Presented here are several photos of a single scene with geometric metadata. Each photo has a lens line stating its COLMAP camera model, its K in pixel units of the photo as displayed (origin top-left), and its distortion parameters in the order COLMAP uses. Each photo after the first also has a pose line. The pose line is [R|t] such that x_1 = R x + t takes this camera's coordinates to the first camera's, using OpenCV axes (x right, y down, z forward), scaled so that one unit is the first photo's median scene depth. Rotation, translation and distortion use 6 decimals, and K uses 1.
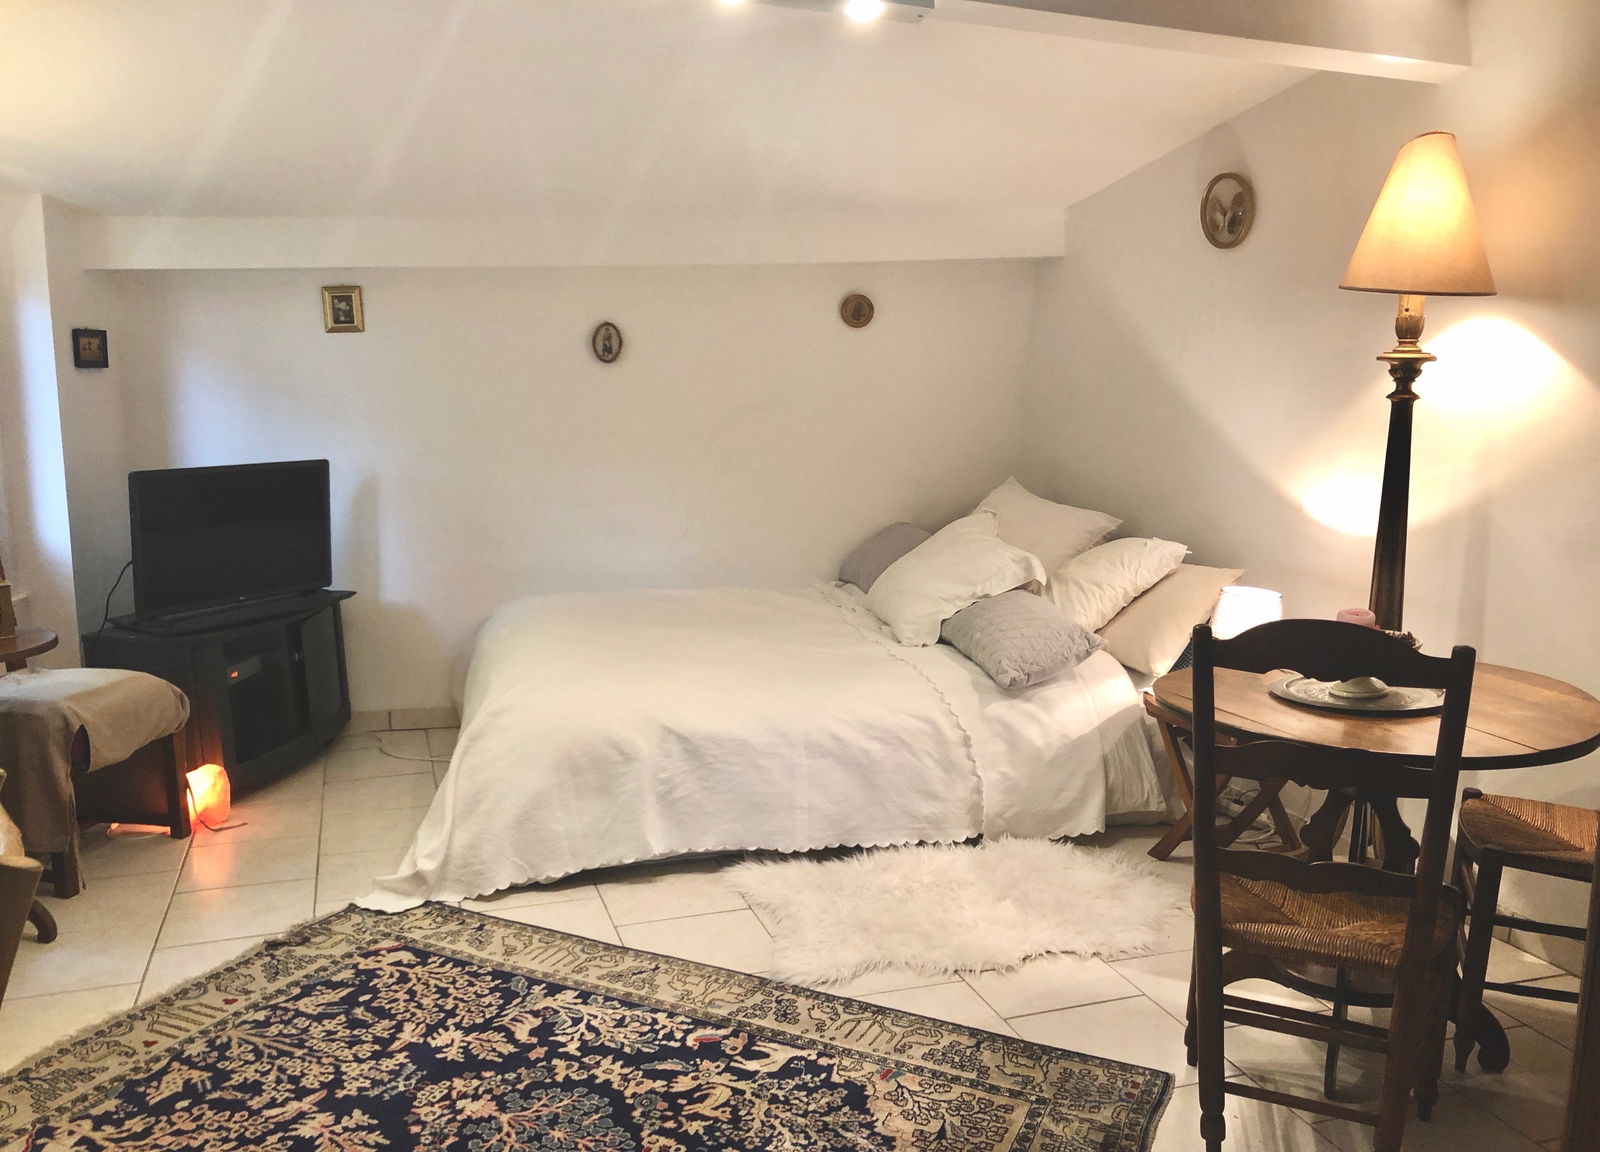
lens RADIAL K [[1325.6, 0, 800.0], [0, 1325.6, 576.0], [0, 0, 1]] dist [0.003293, 0.010707]
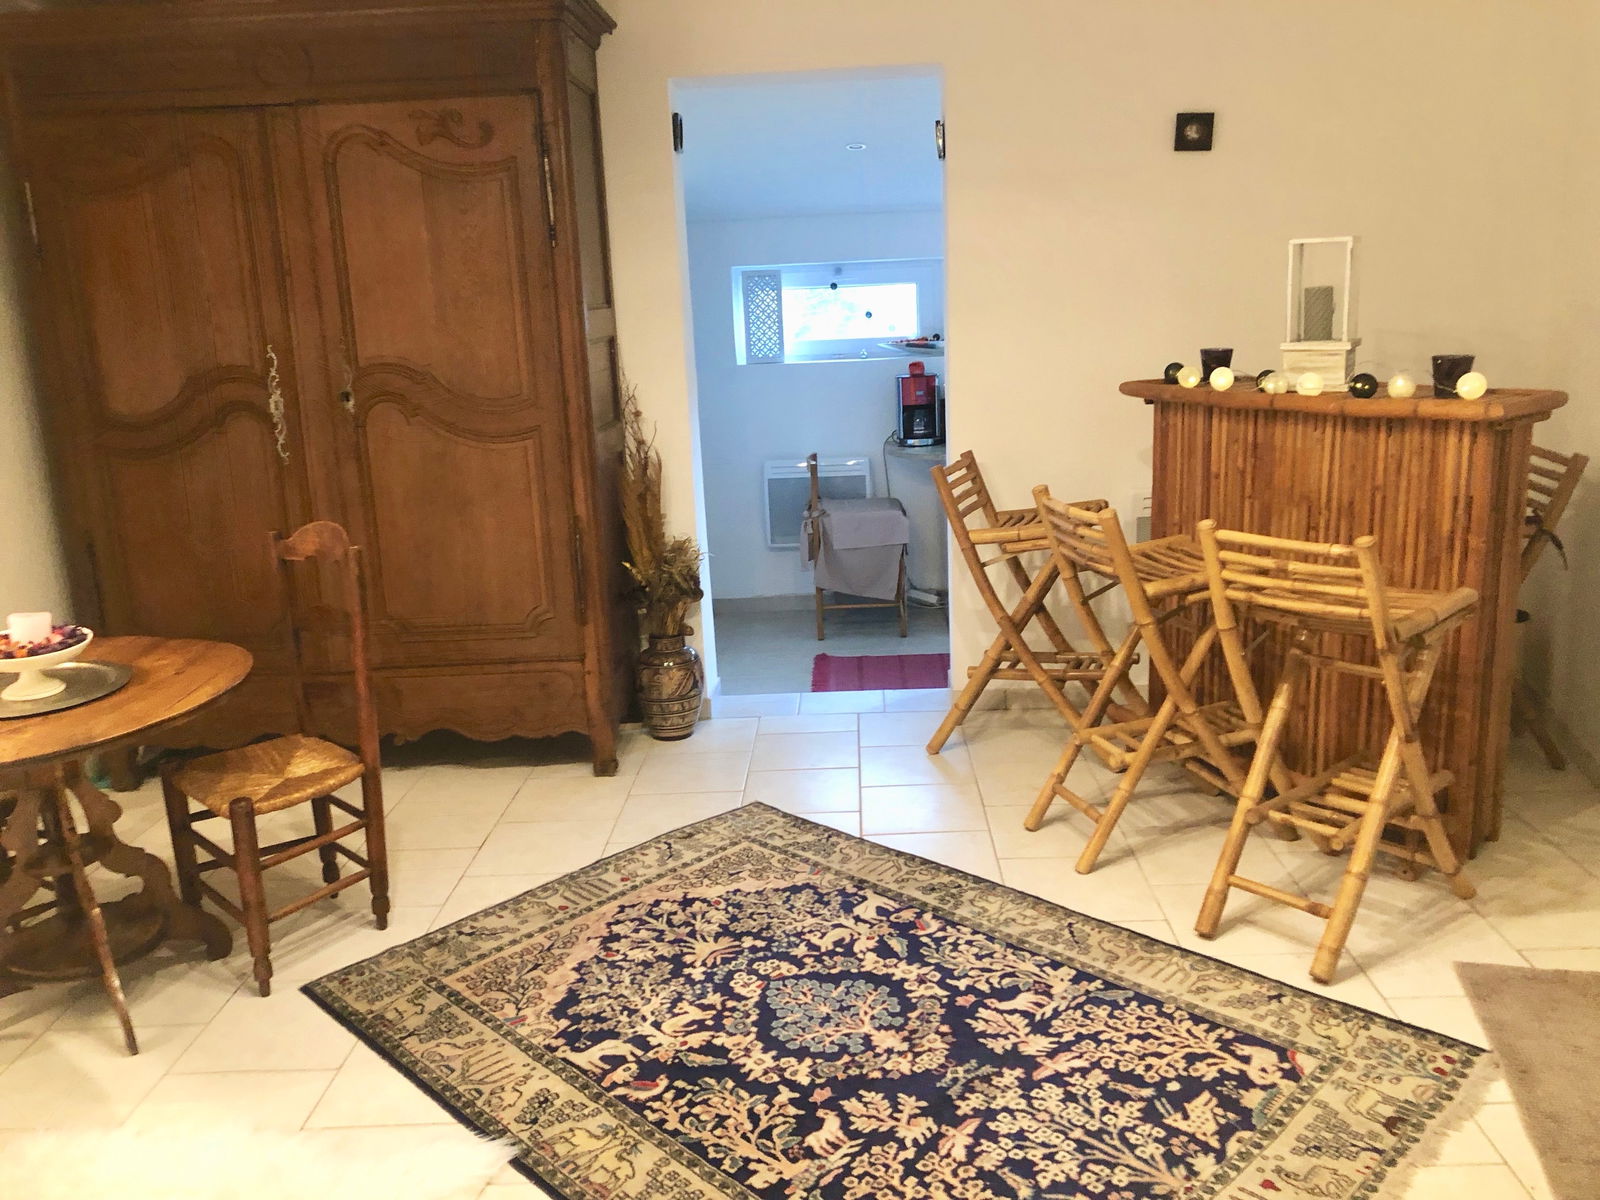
lens RADIAL K [[1307.7, 0, 800.0], [0, 1307.7, 600.0], [0, 0, 1]] dist [0.007556, 0.003820]
pose [[-0.936716, -0.048059, 0.346775, -0.482669], [0.091744, 0.922217, 0.375630, -0.303982], [-0.337854, 0.383674, -0.859447, 1.651571]]
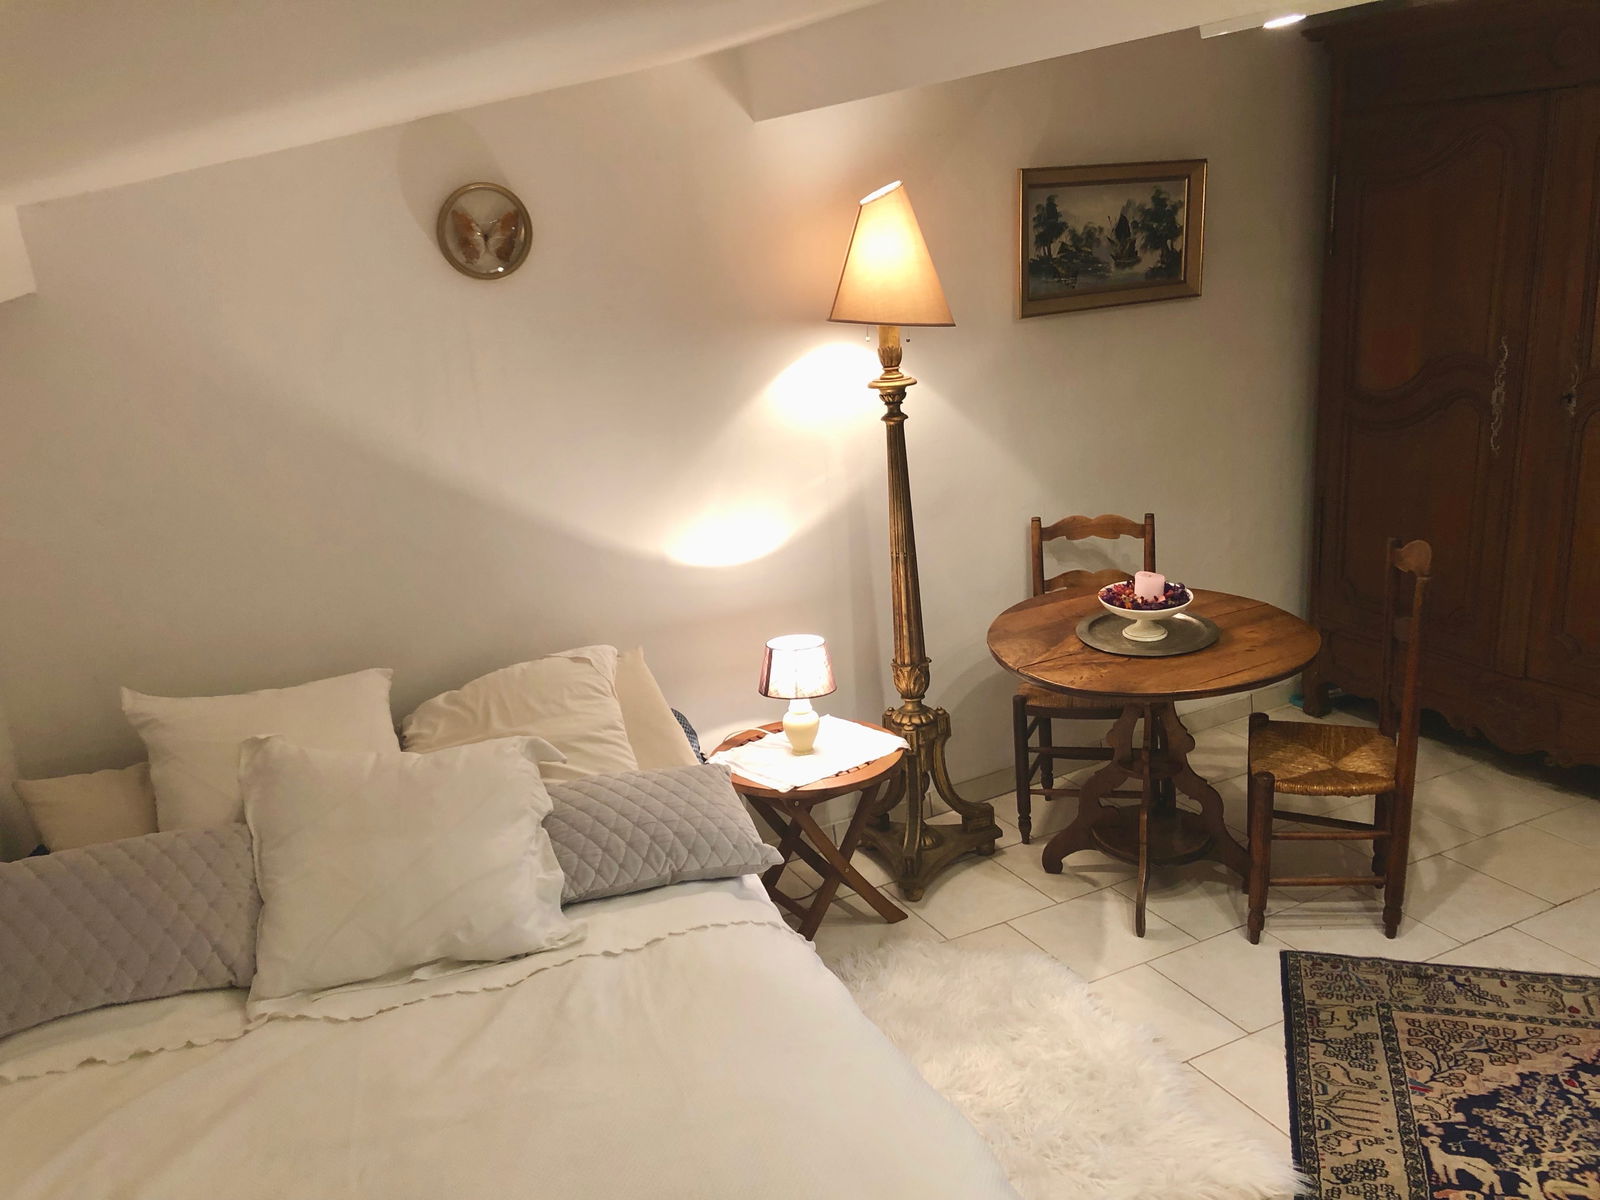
lens RADIAL K [[1291.3, 0, 800.0], [0, 1291.3, 600.0], [0, 0, 1]] dist [0.118259, -0.153071]
pose [[-0.138172, -0.267358, 0.953640, -0.743984], [0.220705, 0.930351, 0.292806, -0.392707], [-0.965504, 0.250930, -0.069541, 1.411783]]
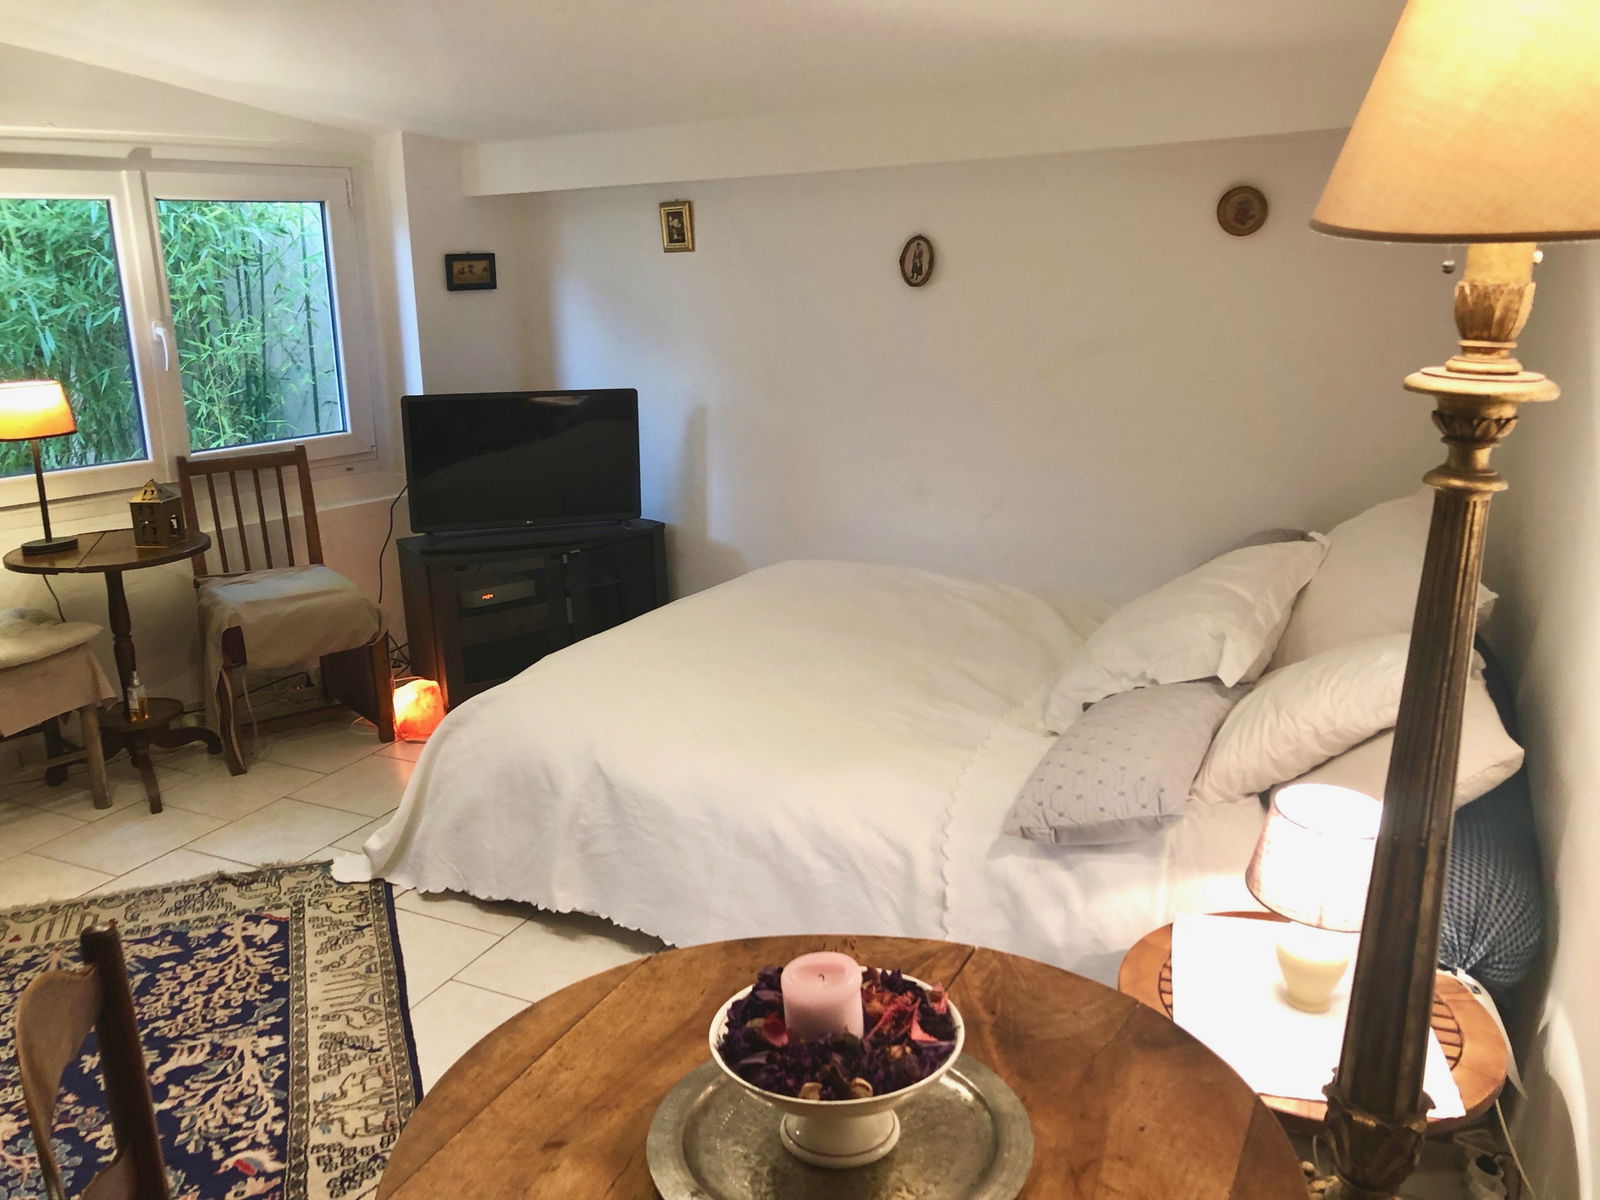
lens RADIAL K [[1307.7, 0, 800.0], [0, 1307.7, 600.0], [0, 0, 1]] dist [0.007556, 0.003820]
pose [[0.714941, 0.176094, -0.676646, 0.688949], [-0.094317, 0.983209, 0.156220, -0.166802], [0.692794, -0.047869, 0.719545, 0.676284]]
